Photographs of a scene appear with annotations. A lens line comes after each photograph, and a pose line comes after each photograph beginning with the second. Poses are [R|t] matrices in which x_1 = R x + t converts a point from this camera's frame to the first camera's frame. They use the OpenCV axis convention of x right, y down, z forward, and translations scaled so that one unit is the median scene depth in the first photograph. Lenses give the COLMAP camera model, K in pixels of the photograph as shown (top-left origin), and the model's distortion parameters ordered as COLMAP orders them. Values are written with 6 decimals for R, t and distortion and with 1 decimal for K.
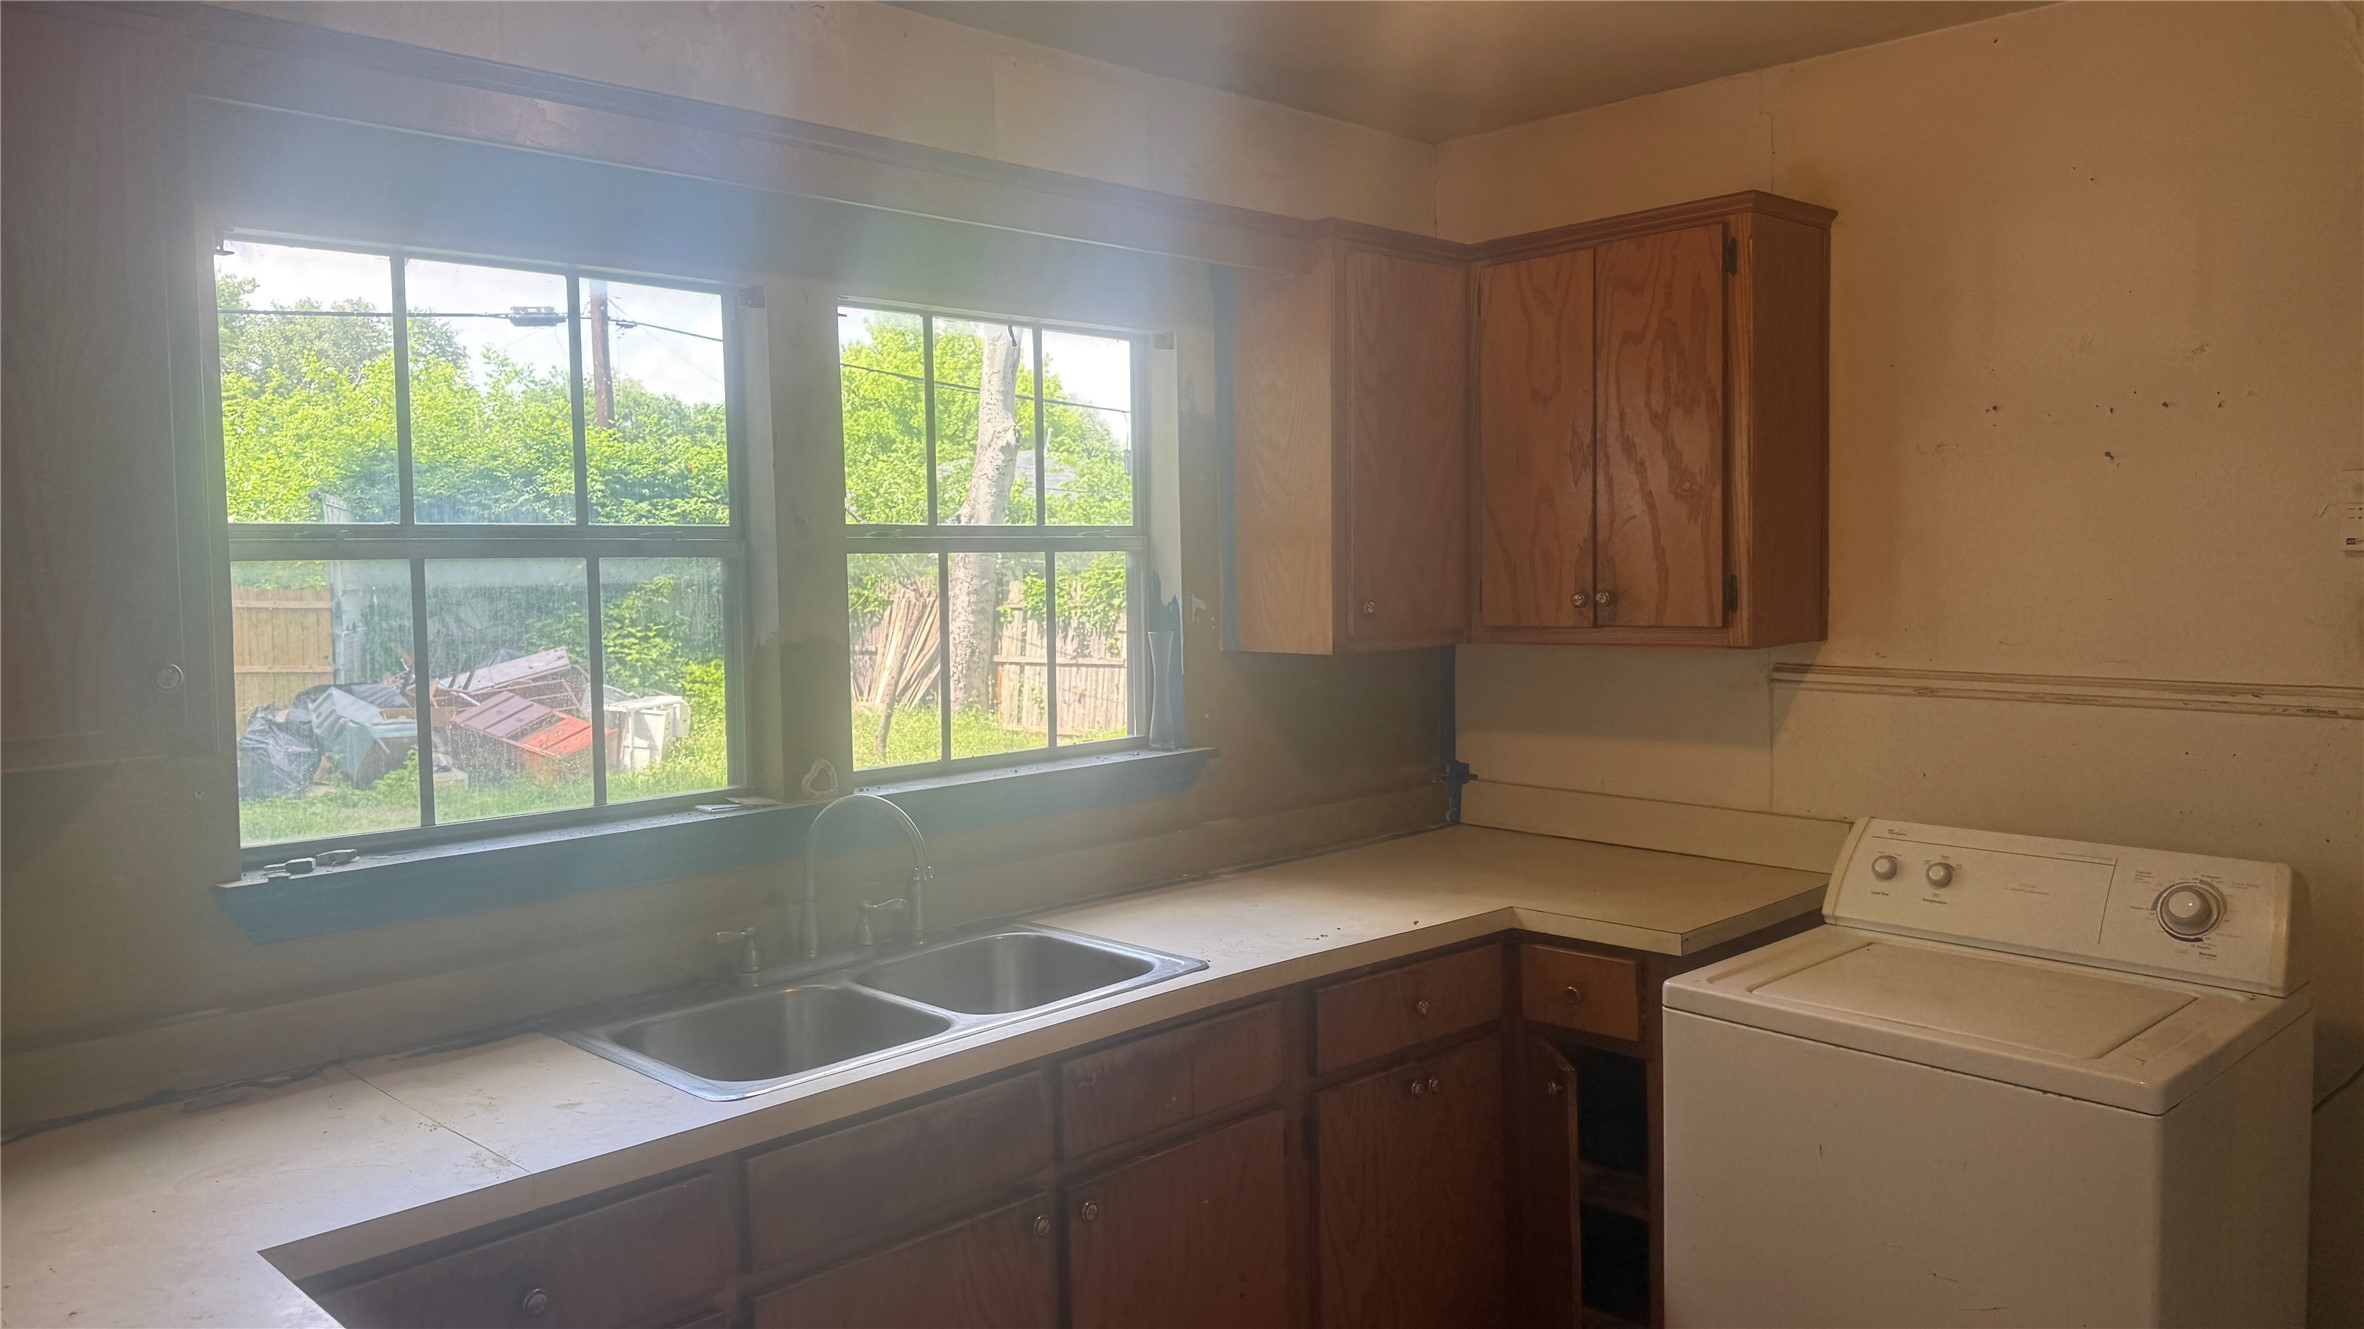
lens RADIAL K [[1661.6, 0, 1158.9], [0, 1661.6, 647.9], [0, 0, 1]] dist [0.094085, -0.129983]
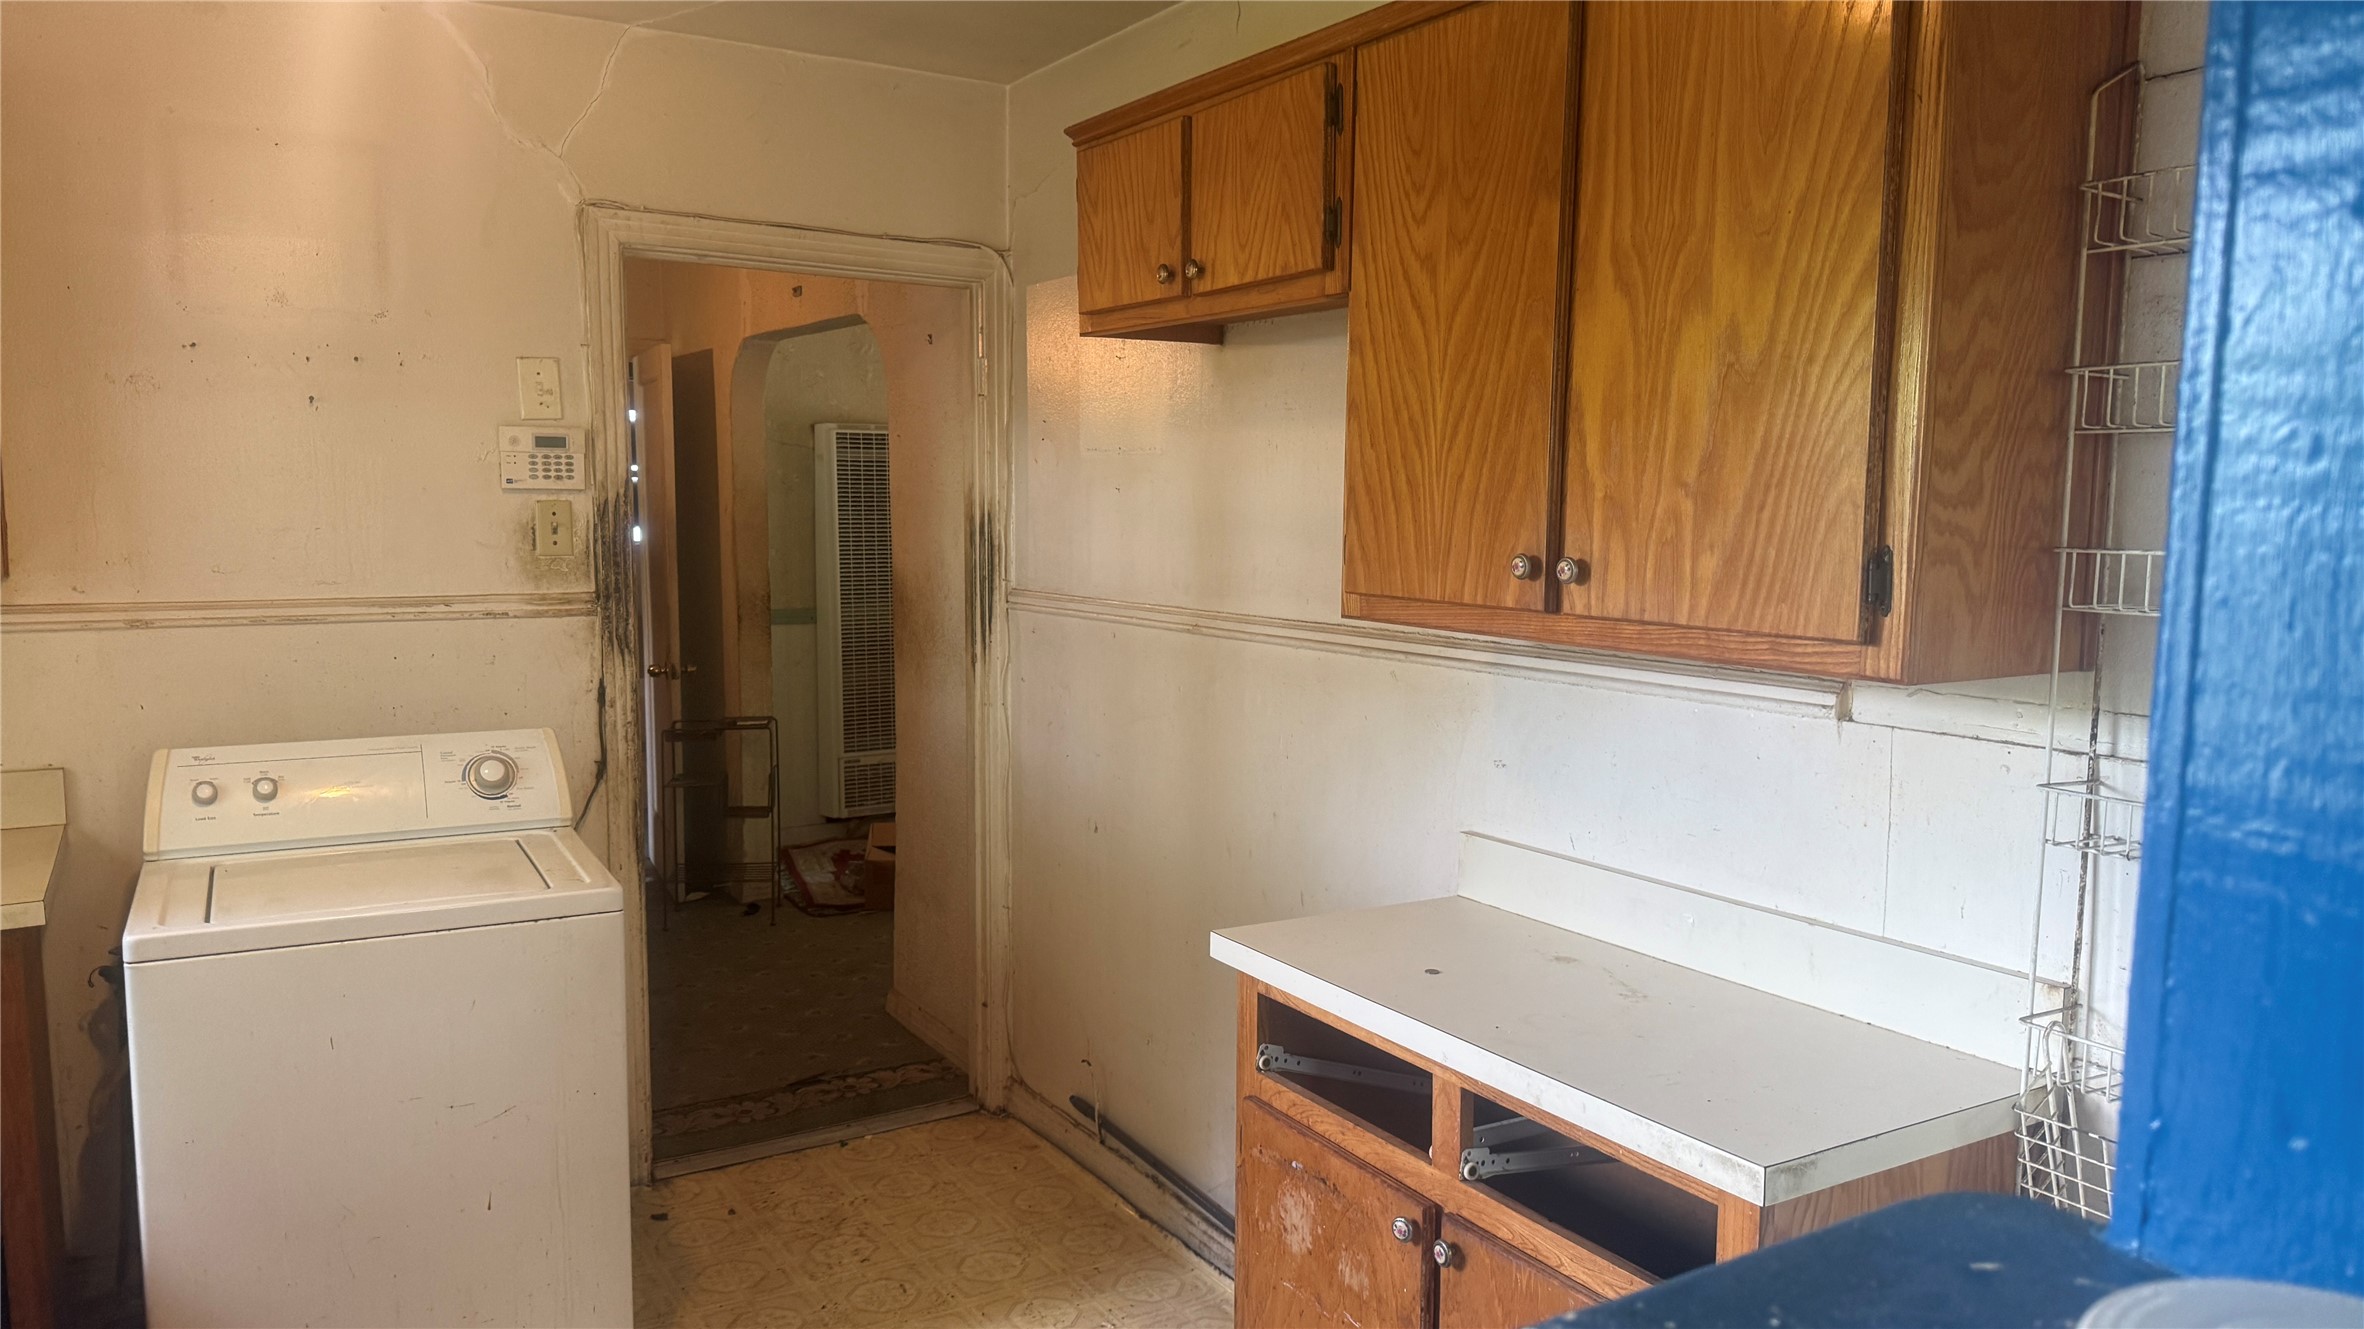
lens RADIAL K [[1661.6, 0, 1210.4], [0, 1661.6, 674.6], [0, 0, 1]] dist [0.094085, -0.129983]
pose [[0.213609, -0.090546, 0.972714, -0.407334], [0.045811, 0.995529, 0.082609, 0.002503], [-0.975844, 0.026915, 0.216802, 0.178043]]
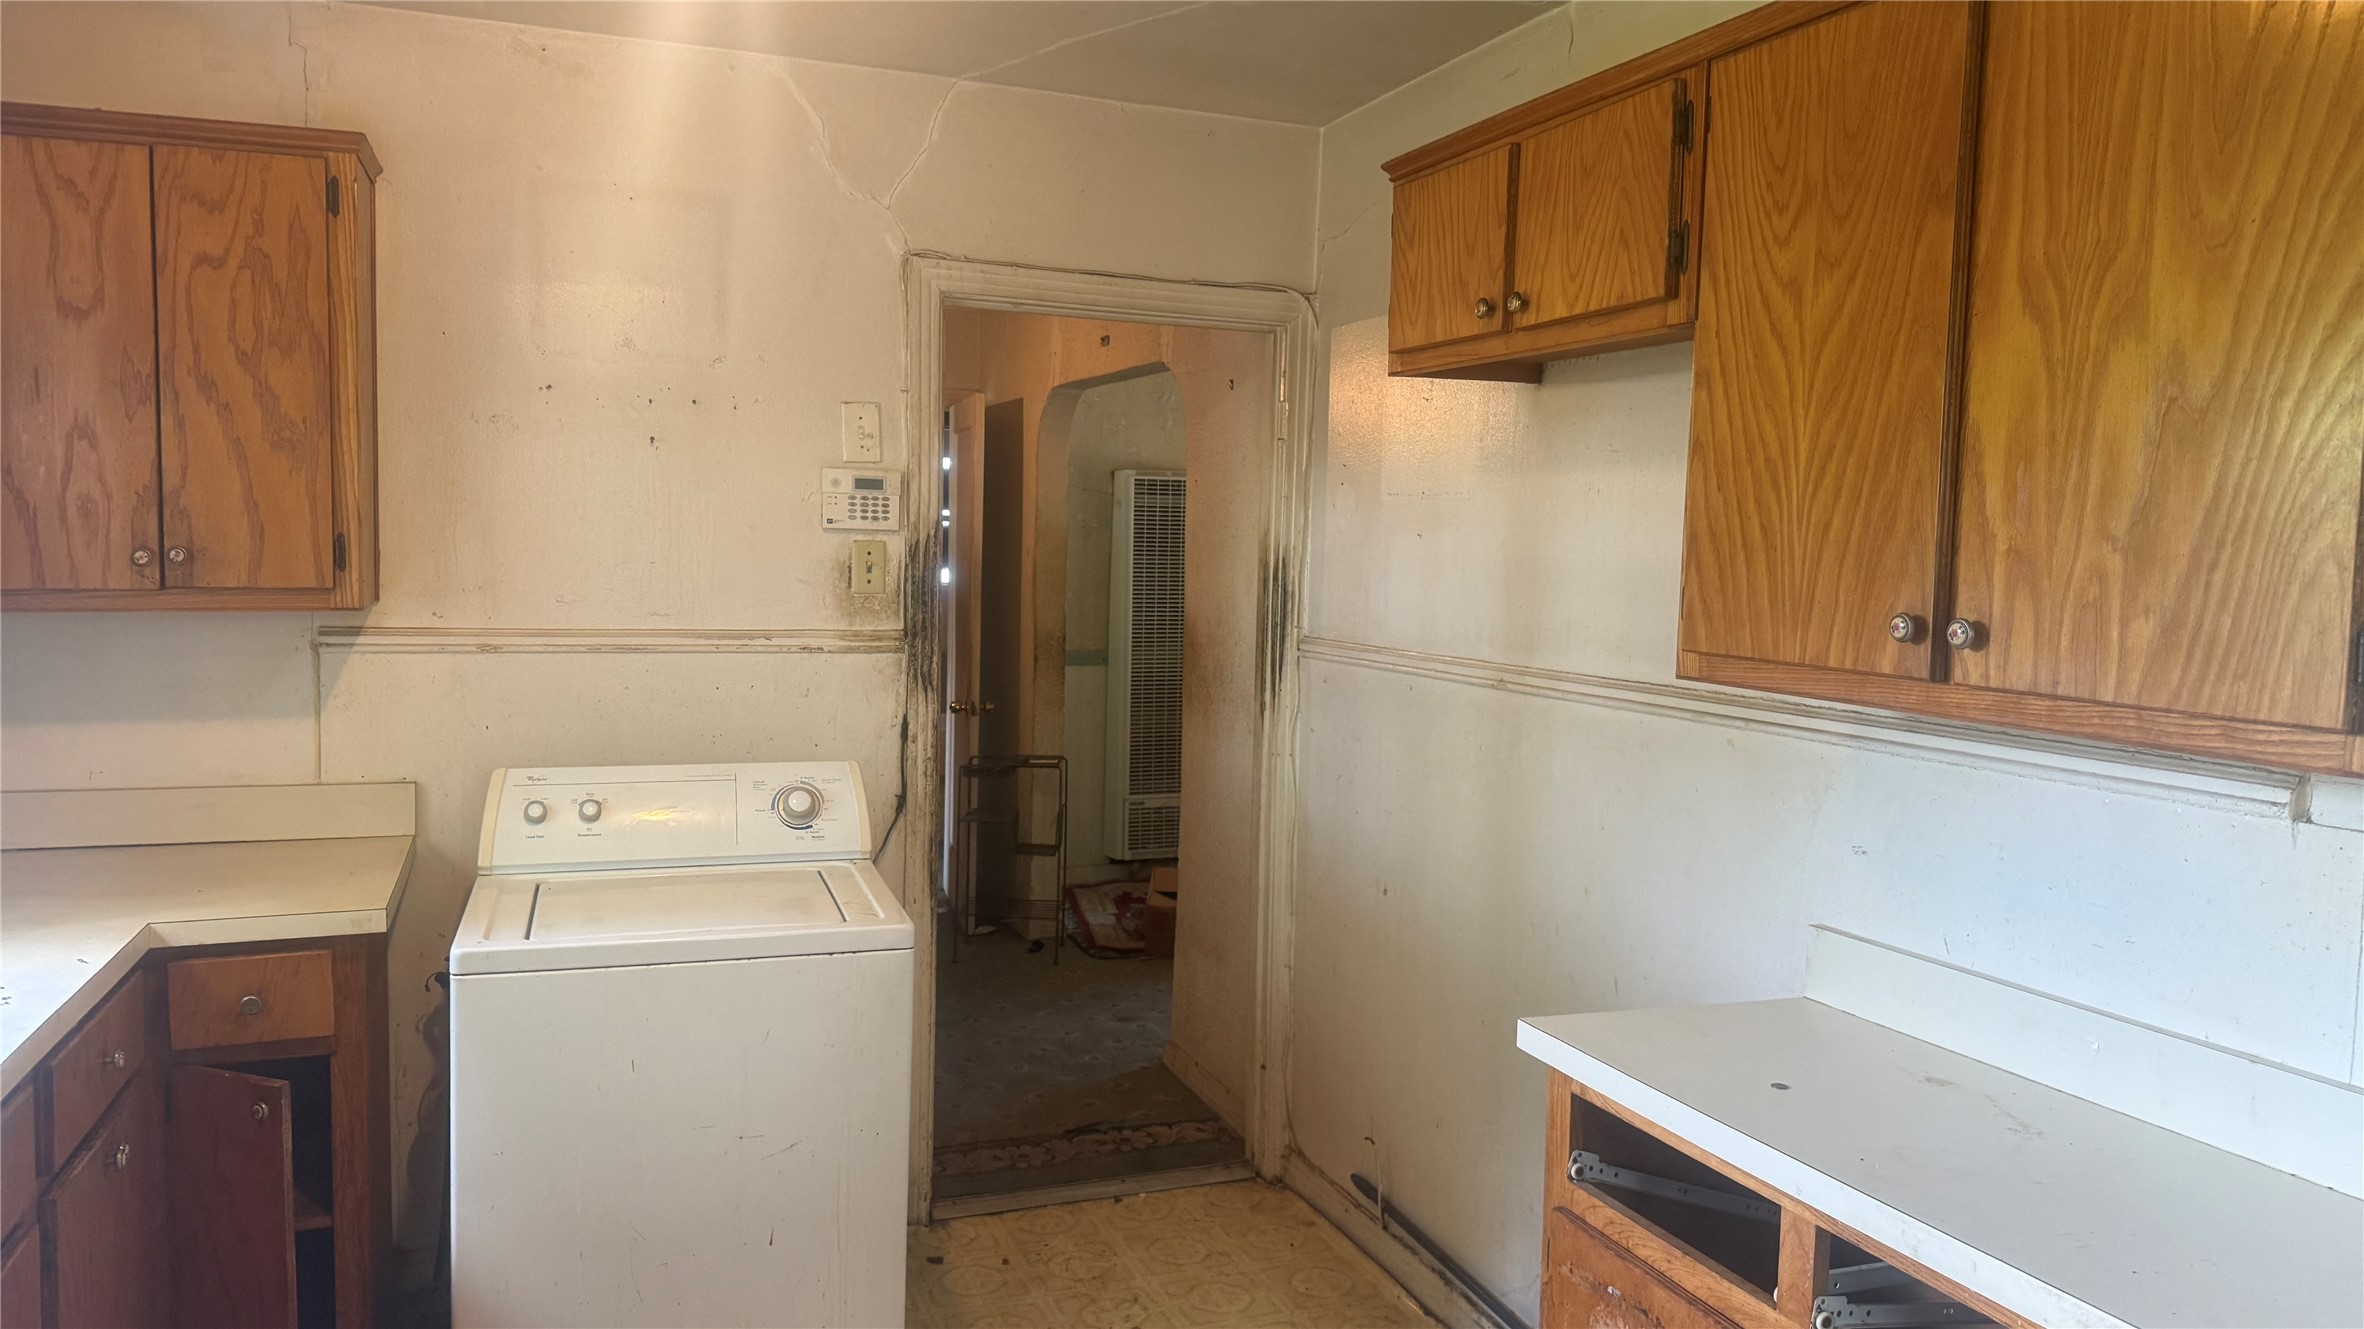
lens RADIAL K [[1661.6, 0, 1175.9], [0, 1661.6, 642.2], [0, 0, 1]] dist [0.094085, -0.129983]
pose [[0.395575, -0.034456, 0.917787, -0.366904], [0.023439, 0.999349, 0.027416, 0.003243], [-0.918135, 0.010666, 0.396125, 0.200435]]
